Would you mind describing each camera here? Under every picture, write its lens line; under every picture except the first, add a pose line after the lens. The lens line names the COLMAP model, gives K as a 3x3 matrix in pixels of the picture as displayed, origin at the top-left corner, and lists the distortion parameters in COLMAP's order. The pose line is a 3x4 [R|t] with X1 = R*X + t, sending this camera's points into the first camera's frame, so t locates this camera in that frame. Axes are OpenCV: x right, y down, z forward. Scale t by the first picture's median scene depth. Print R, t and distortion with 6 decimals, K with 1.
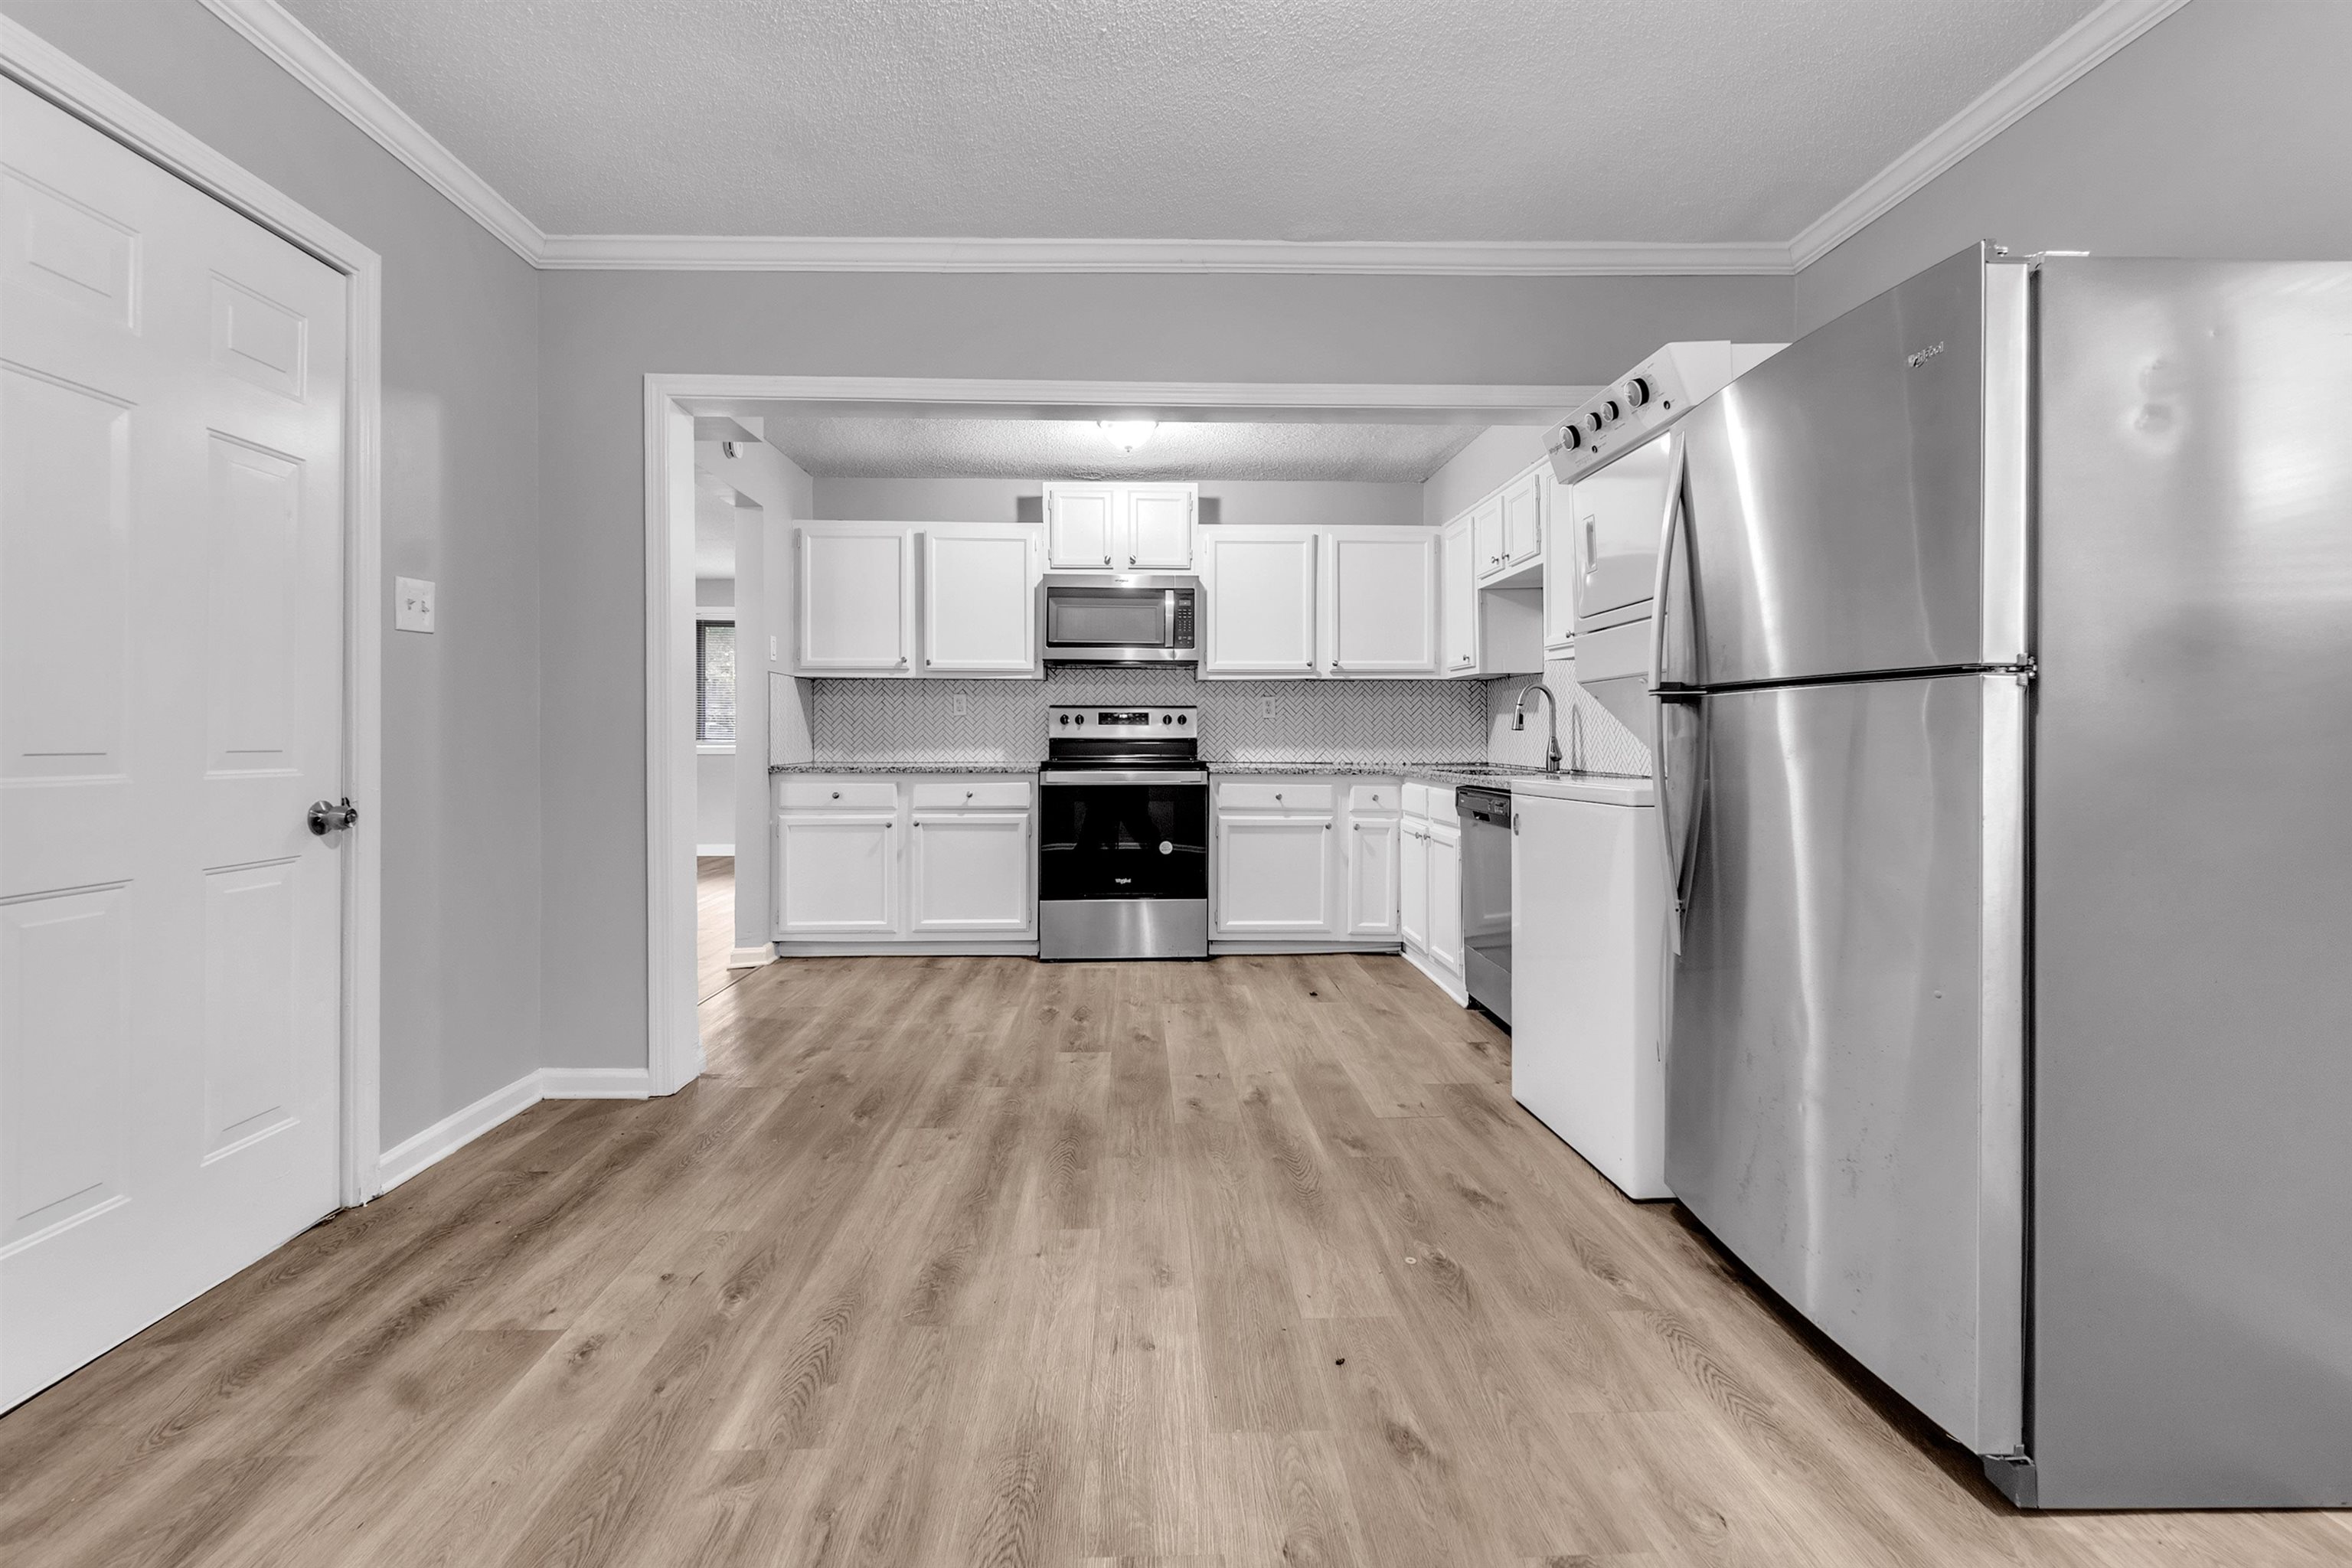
lens RADIAL K [[1043.6, 0, 1177.6], [0, 1043.6, 736.9], [0, 0, 1]] dist [-0.003941, -0.000212]
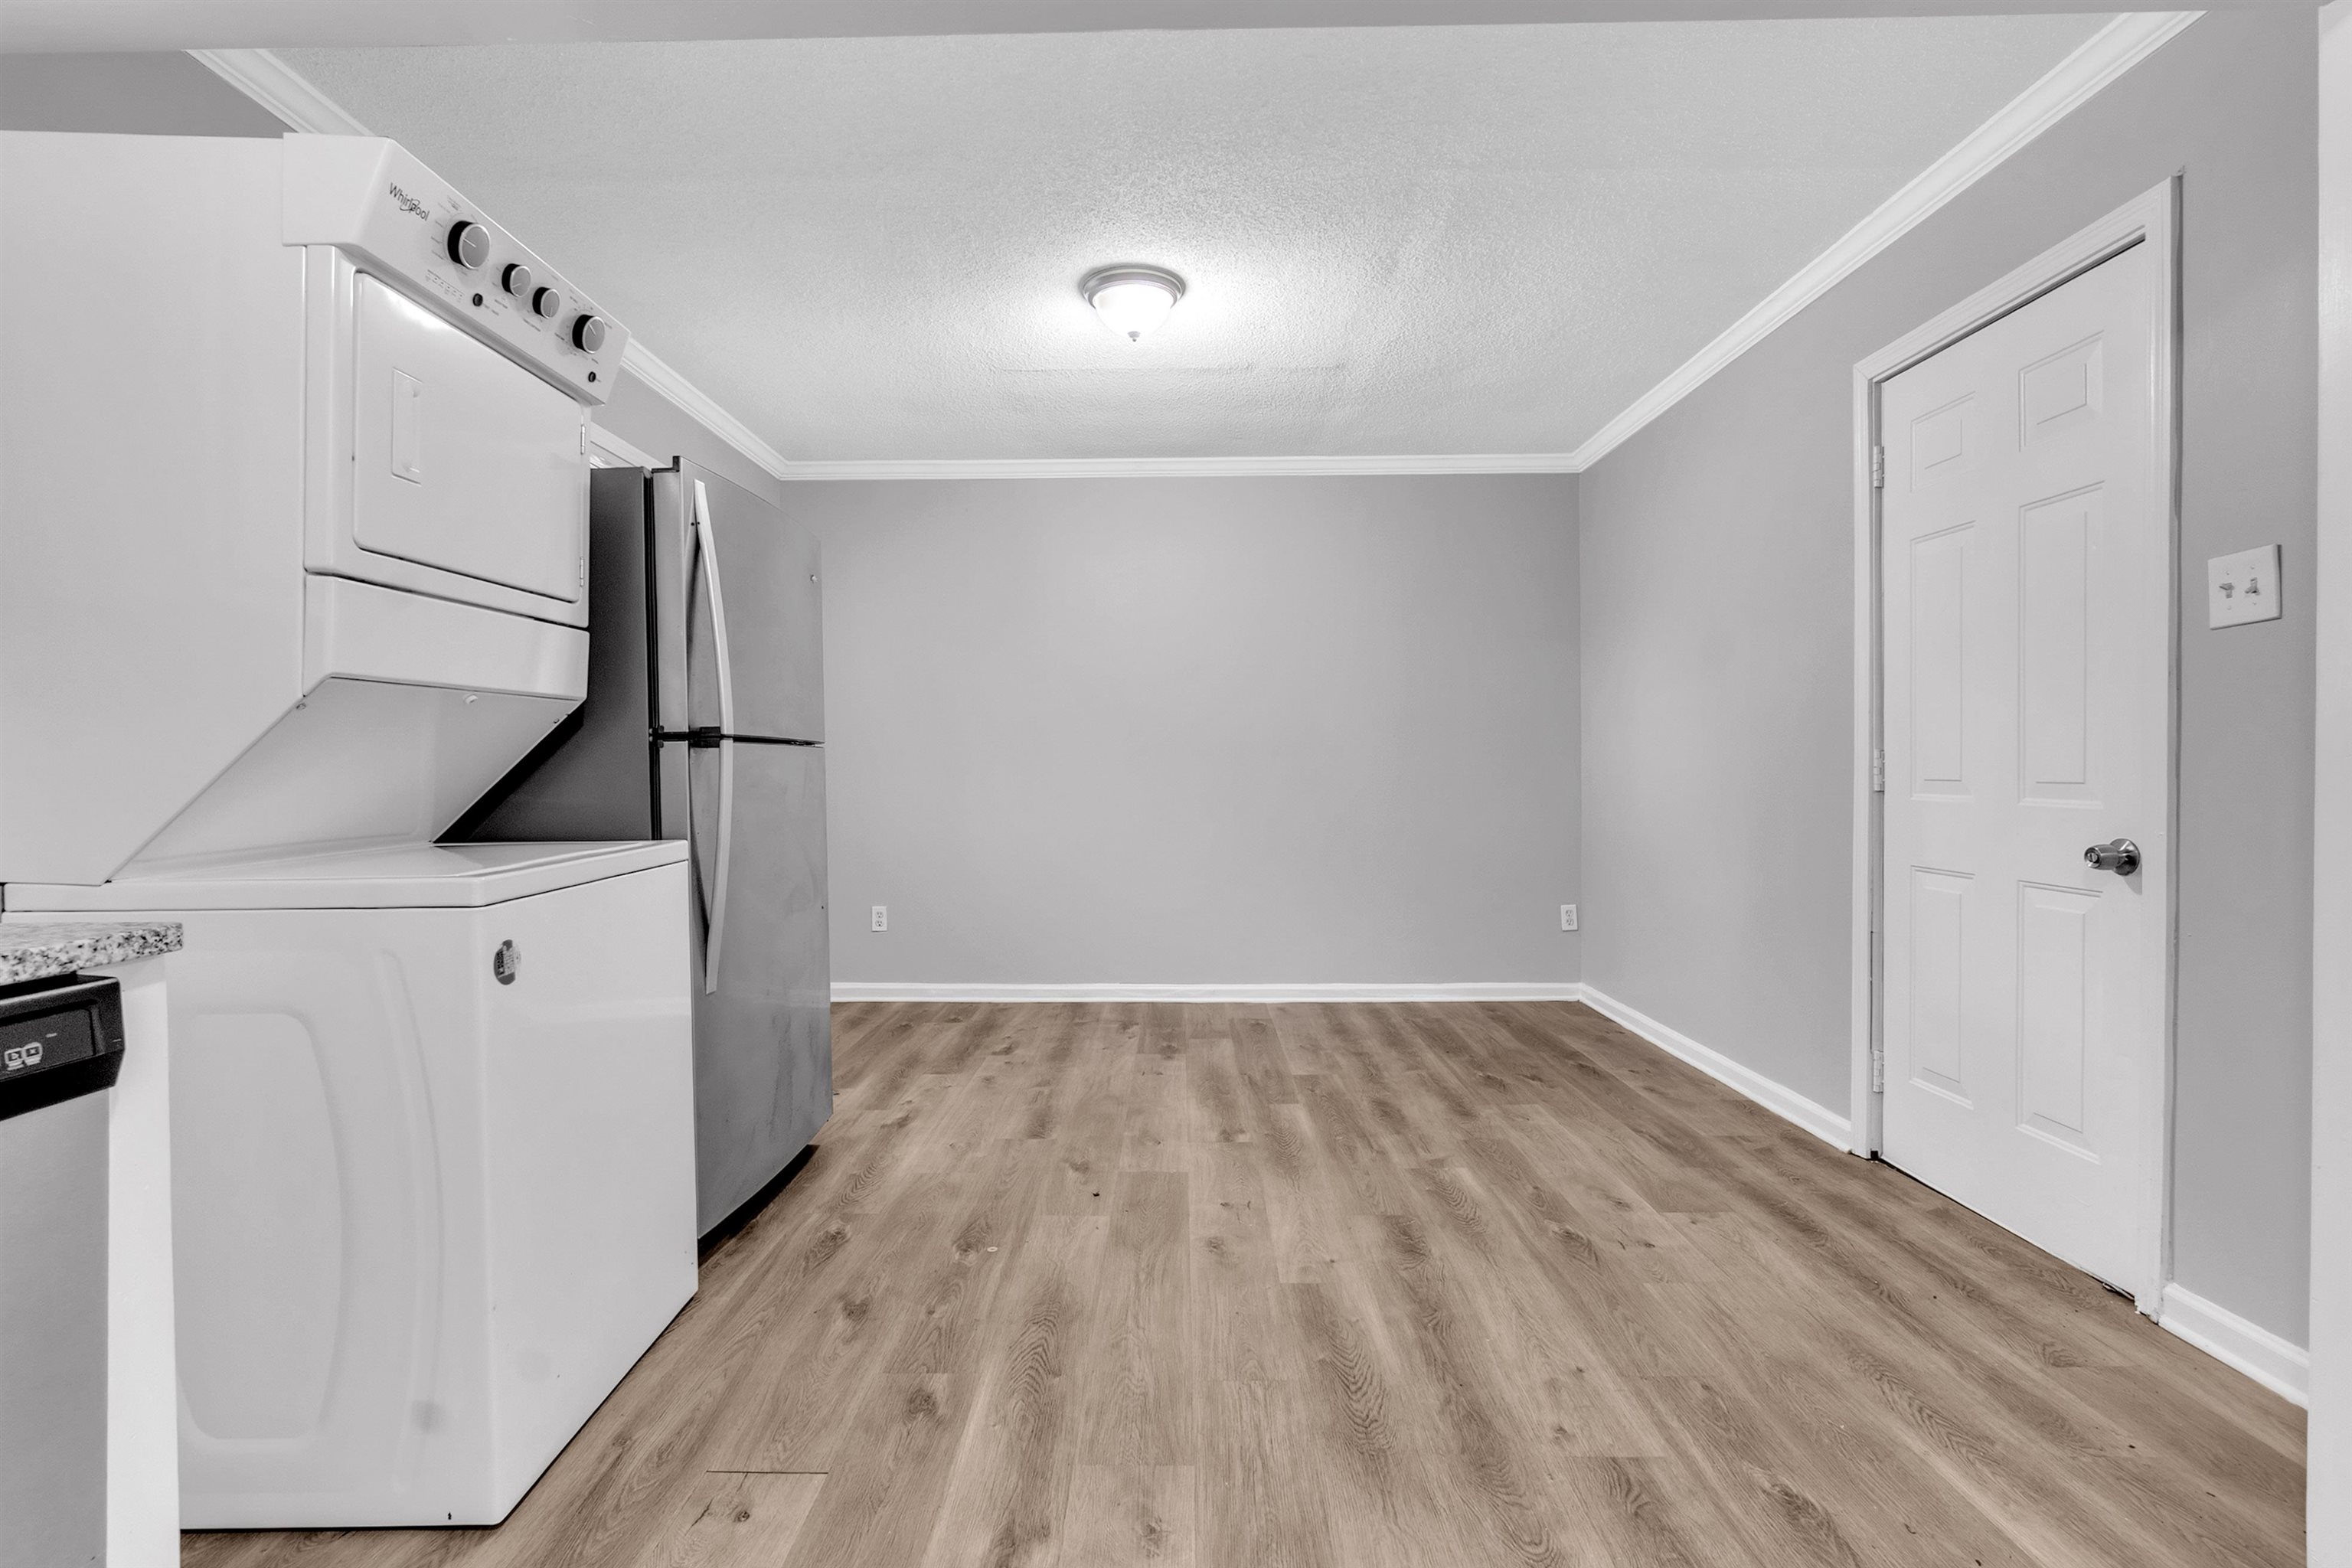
lens RADIAL K [[1079.5, 0, 1176.0], [0, 1079.5, 784.0], [0, 0, 1]] dist [-0.000444, -0.000193]
pose [[-0.998774, 0.006920, 0.049017, -0.024924], [0.007720, 0.999840, 0.016154, -0.008186], [-0.048898, 0.016512, -0.998667, 1.659292]]
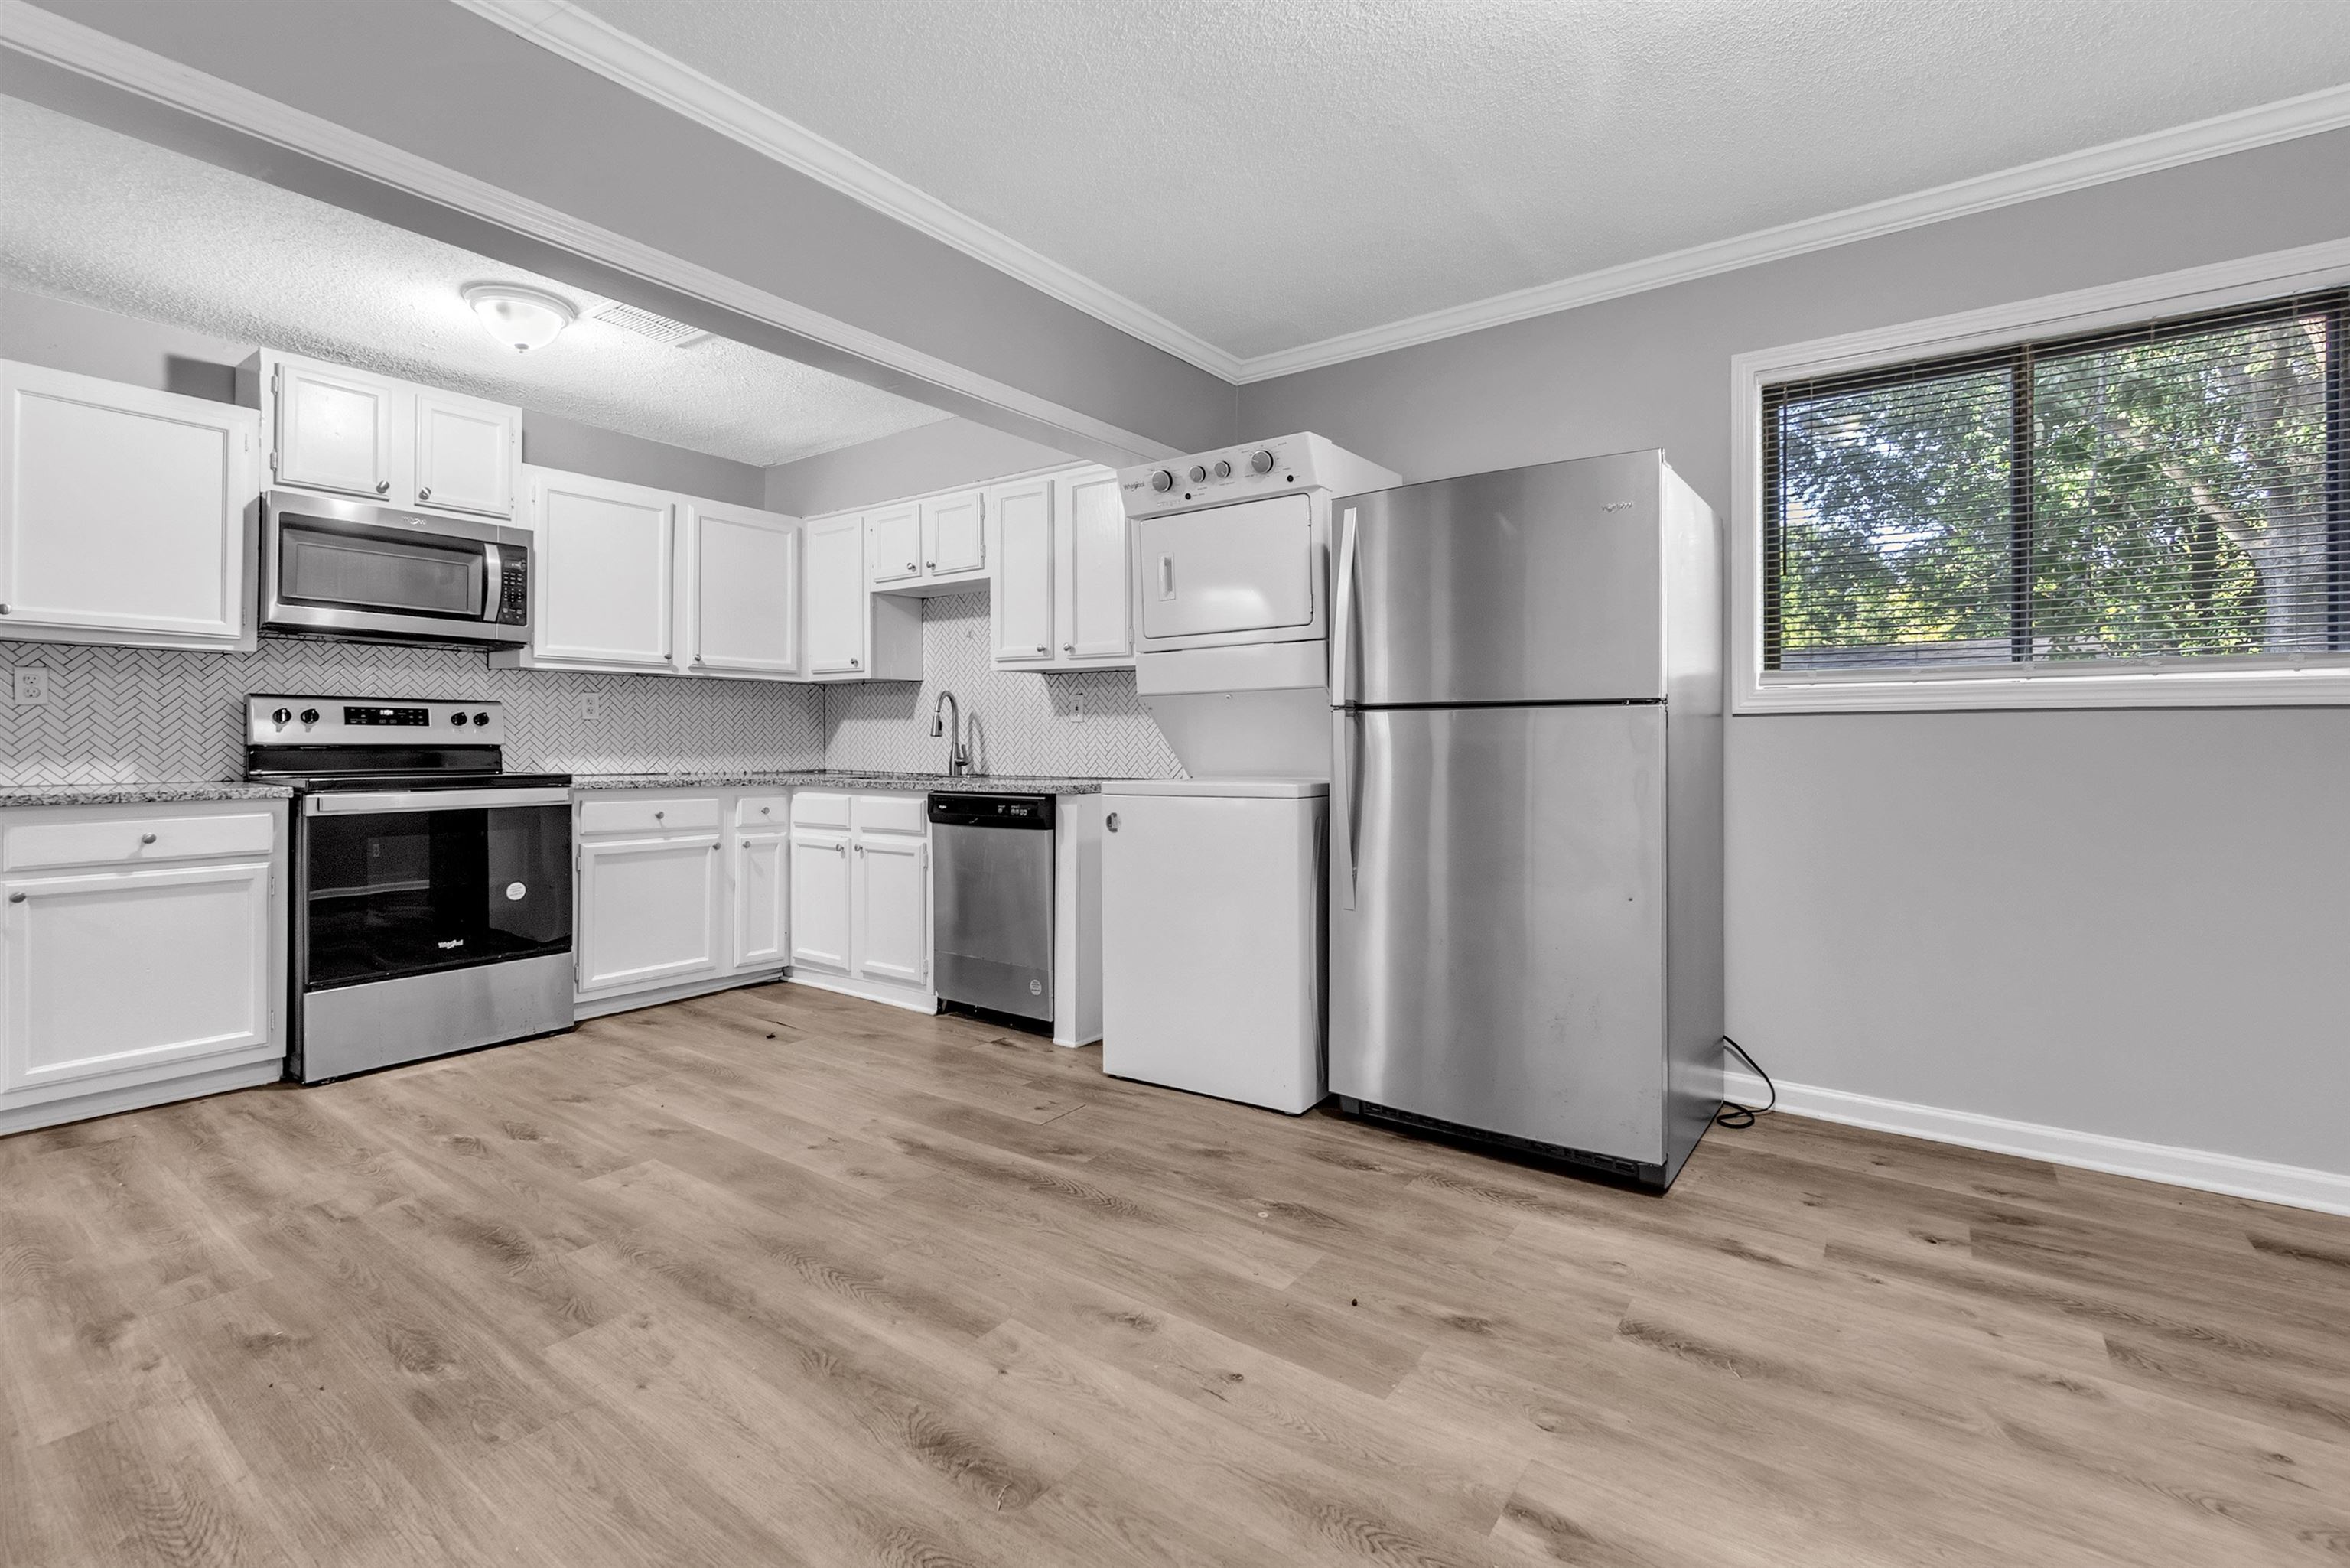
lens RADIAL K [[1042.6, 0, 1176.6], [0, 1042.6, 736.9], [0, 0, 1]] dist [-0.003941, -0.000212]
pose [[0.611072, 0.006192, 0.791550, -0.553253], [-0.000102, 0.999970, -0.007743, 0.003186], [-0.791575, 0.004650, 0.611055, 0.307694]]
